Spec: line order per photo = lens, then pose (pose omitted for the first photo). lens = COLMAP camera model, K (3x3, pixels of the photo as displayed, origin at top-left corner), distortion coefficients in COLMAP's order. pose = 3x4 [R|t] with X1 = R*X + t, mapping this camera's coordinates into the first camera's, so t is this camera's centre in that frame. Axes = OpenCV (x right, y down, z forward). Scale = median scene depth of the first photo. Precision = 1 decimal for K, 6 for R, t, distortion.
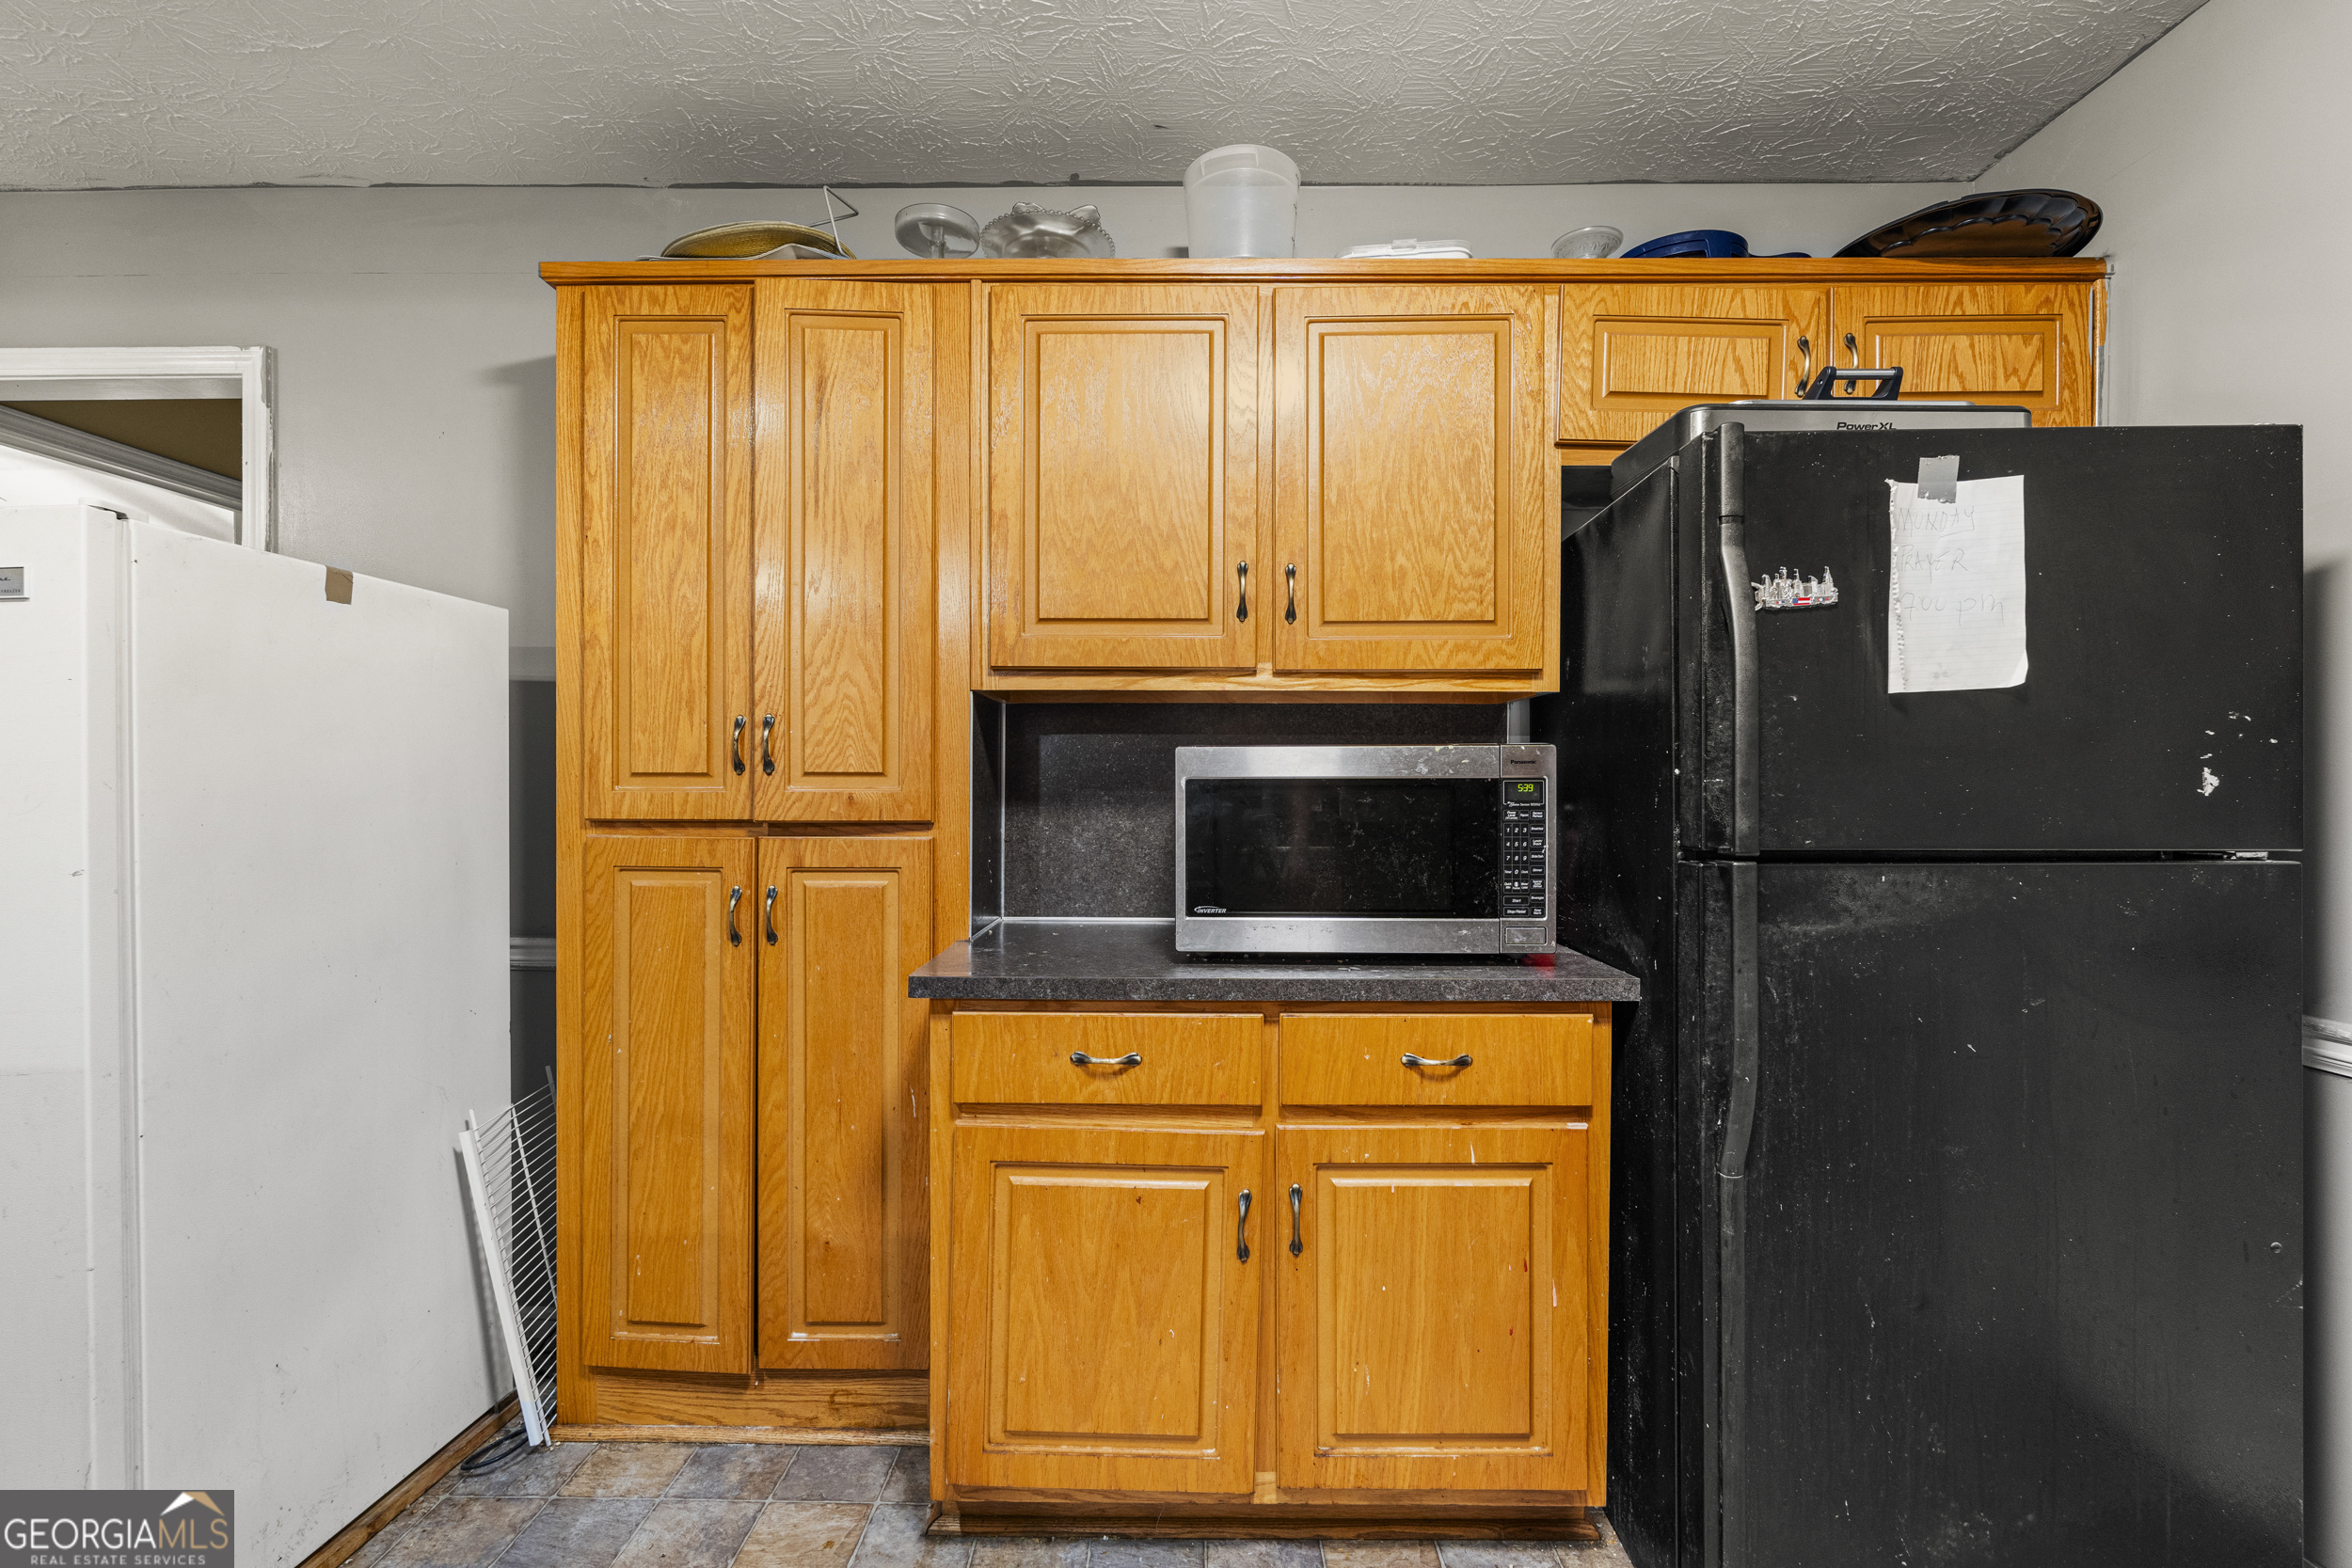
lens RADIAL K [[1042.3, 0, 1175.3], [0, 1042.3, 793.5], [0, 0, 1]] dist [-0.002503, -0.000963]
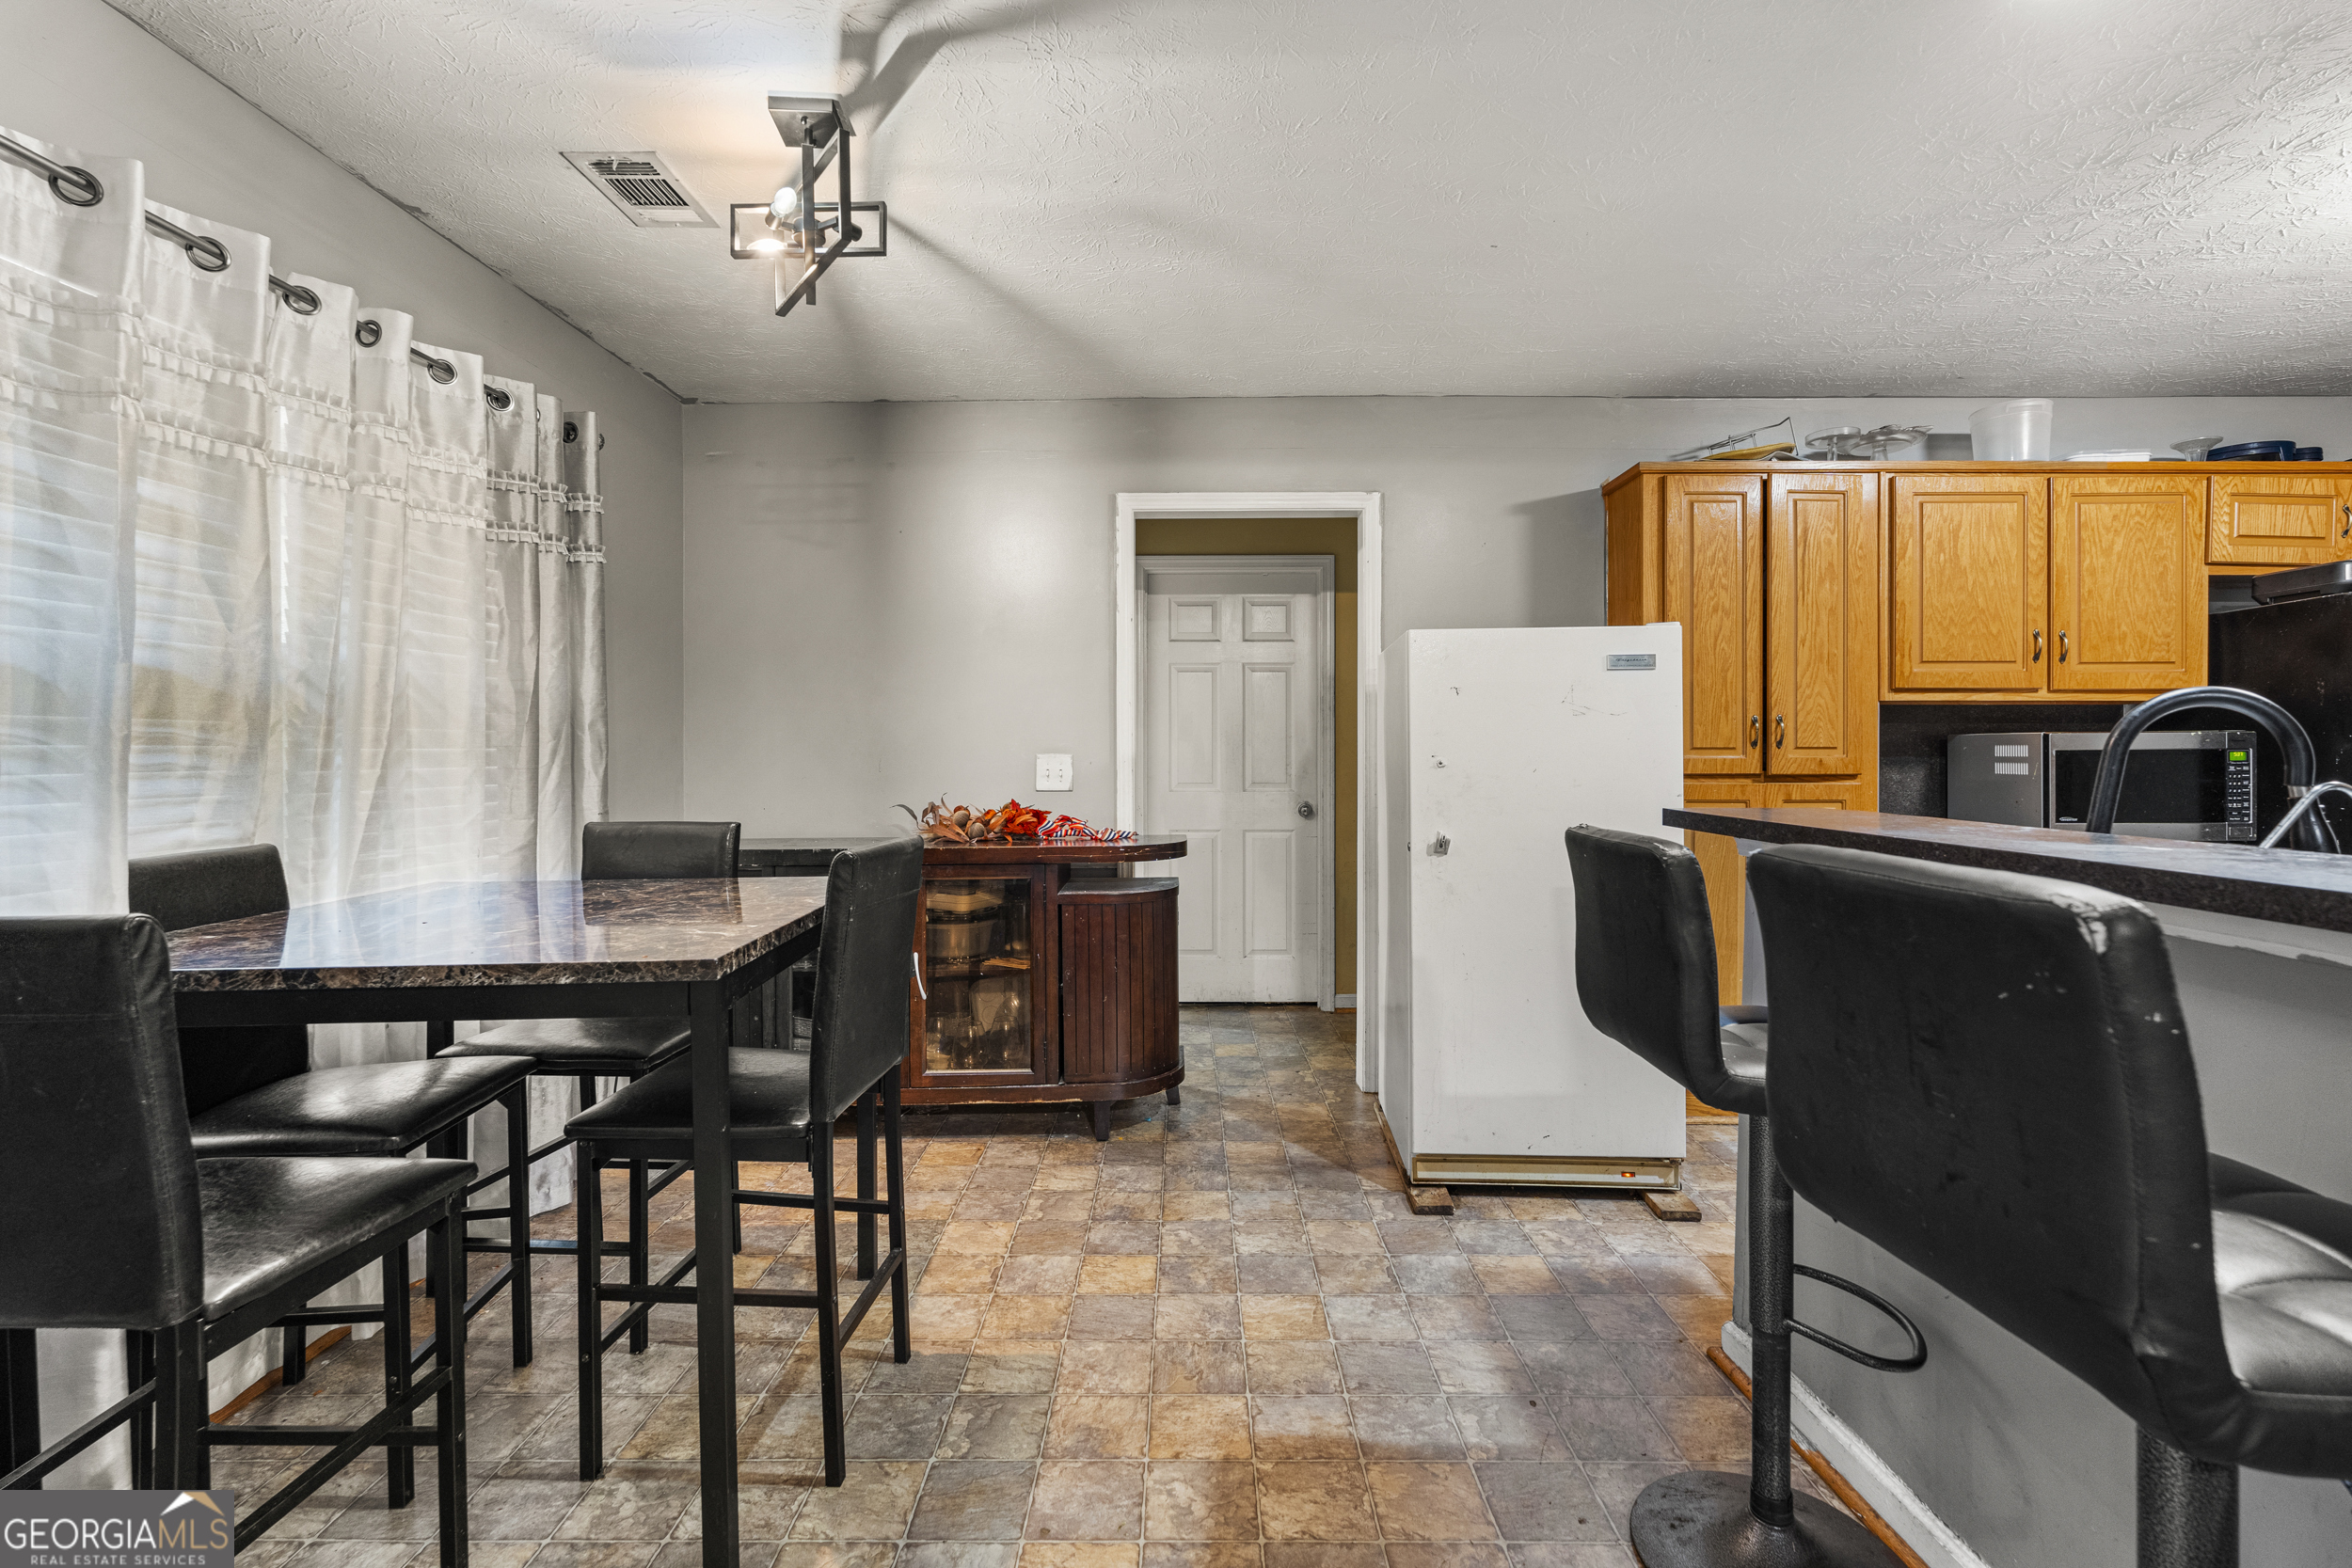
lens RADIAL K [[1042.3, 0, 1173.2], [0, 1042.3, 760.7], [0, 0, 1]] dist [-0.002503, -0.000963]
pose [[0.999989, -0.003707, 0.002802, -1.432316], [0.003718, 0.999986, -0.003676, 0.005543], [-0.002788, 0.003687, 0.999989, -0.791611]]
